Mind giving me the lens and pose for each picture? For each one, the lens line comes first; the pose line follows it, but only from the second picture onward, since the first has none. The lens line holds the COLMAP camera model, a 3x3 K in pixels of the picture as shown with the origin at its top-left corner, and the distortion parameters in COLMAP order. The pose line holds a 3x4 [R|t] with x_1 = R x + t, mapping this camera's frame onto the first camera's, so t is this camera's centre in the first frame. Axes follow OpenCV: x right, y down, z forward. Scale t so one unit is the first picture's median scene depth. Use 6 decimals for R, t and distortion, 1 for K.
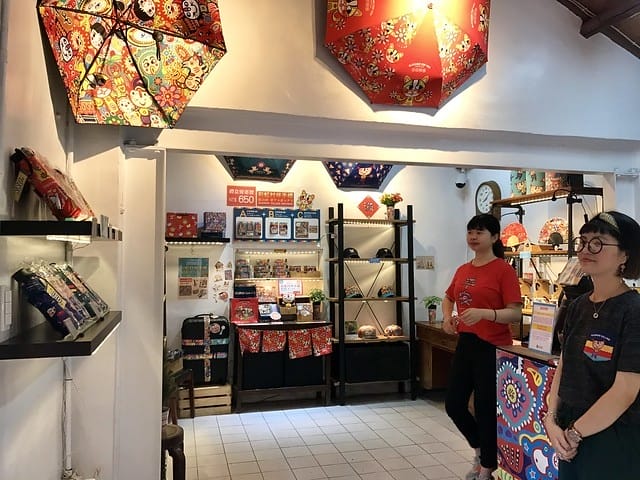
lens RADIAL K [[525.8, 0, 320.0], [0, 525.8, 240.0], [0, 0, 1]] dist [-0.001100, 0.000590]
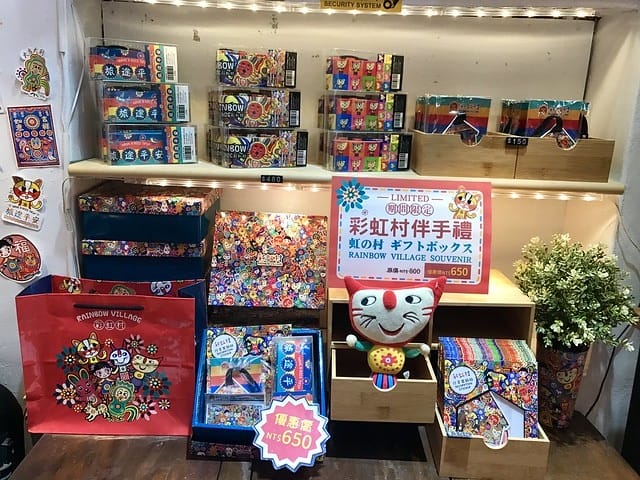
lens RADIAL K [[525.8, 0, 320.0], [0, 525.8, 240.0], [0, 0, 1]] dist [-0.001100, 0.000590]
pose [[0.966311, 0.092623, -0.240133, -0.044798], [-0.027920, 0.965218, 0.259951, 0.051536], [0.255858, -0.244490, 0.935287, 0.850722]]
